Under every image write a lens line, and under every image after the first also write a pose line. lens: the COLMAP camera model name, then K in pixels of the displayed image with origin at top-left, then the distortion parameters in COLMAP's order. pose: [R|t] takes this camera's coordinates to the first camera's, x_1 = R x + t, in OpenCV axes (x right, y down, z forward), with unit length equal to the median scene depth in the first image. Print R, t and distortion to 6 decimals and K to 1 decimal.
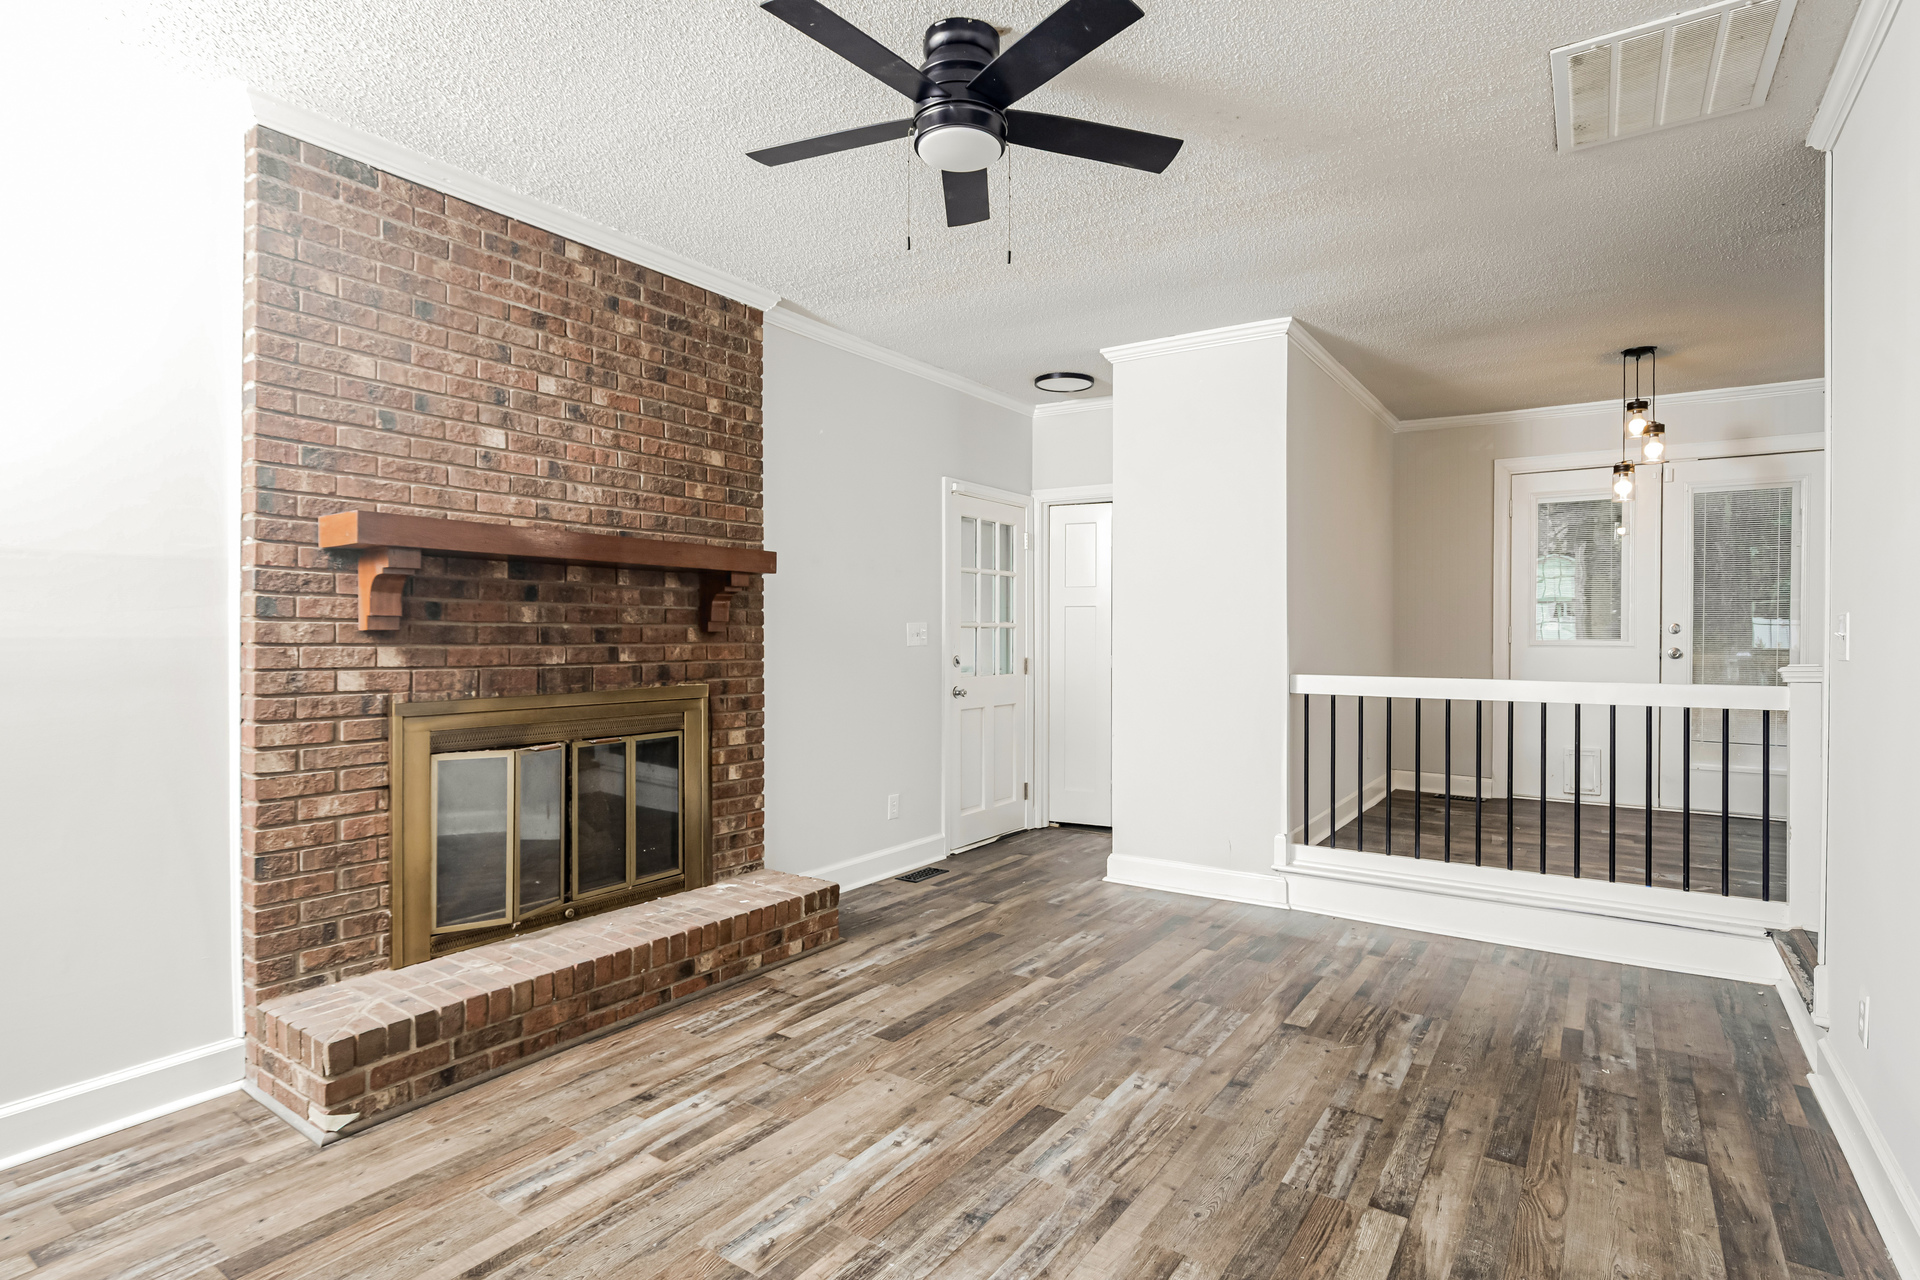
lens RADIAL K [[956.6, 0, 961.2], [0, 956.6, 648.8], [0, 0, 1]] dist [-0.011701, 0.004686]
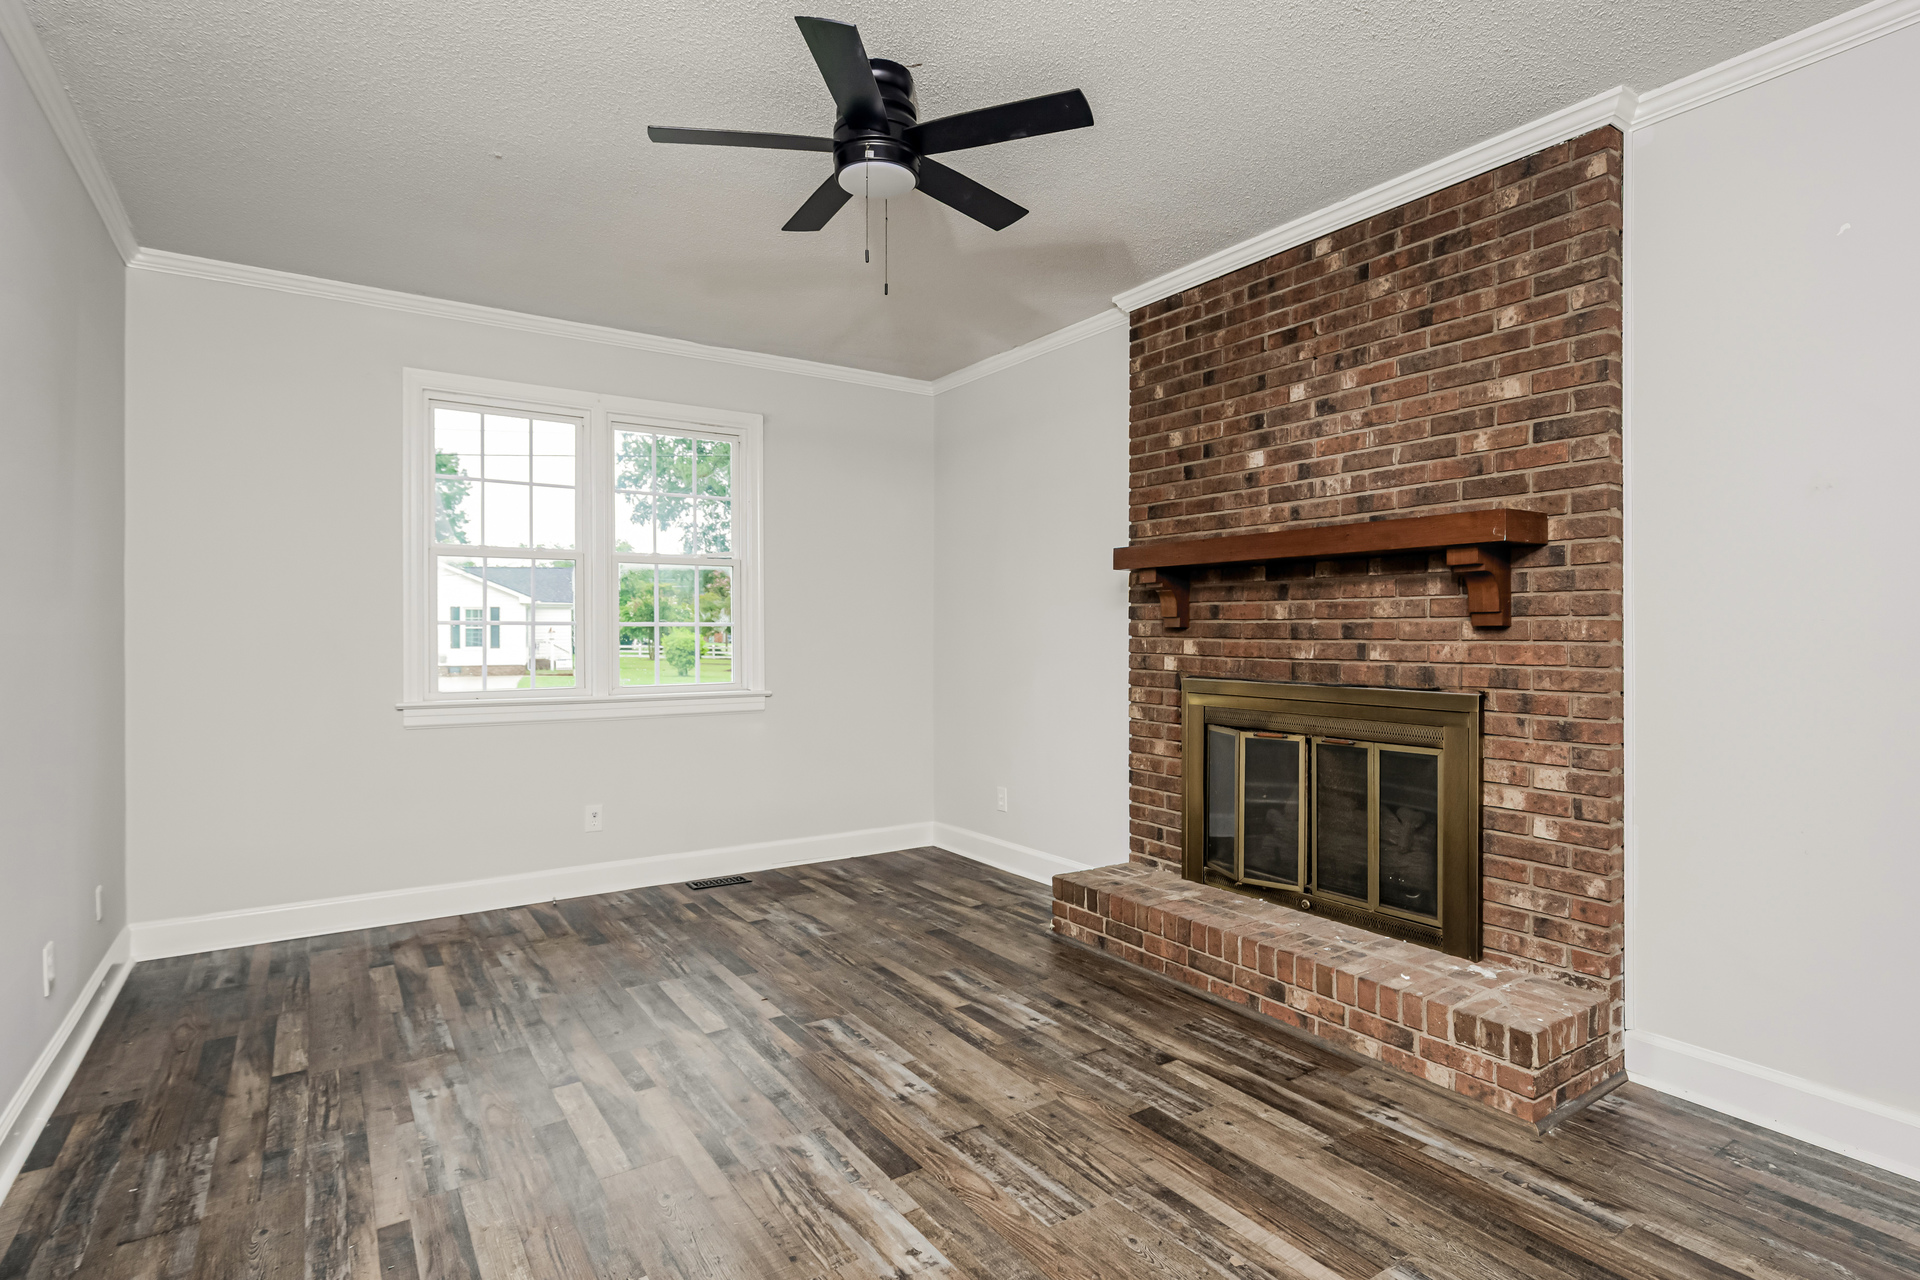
lens RADIAL K [[956.6, 0, 962.9], [0, 956.6, 638.9], [0, 0, 1]] dist [-0.011701, 0.004686]
pose [[-0.358399, 0.006740, -0.933544, 0.683570], [-0.013498, 0.999832, 0.012400, -0.013398], [0.933471, 0.017045, -0.358248, 1.041583]]
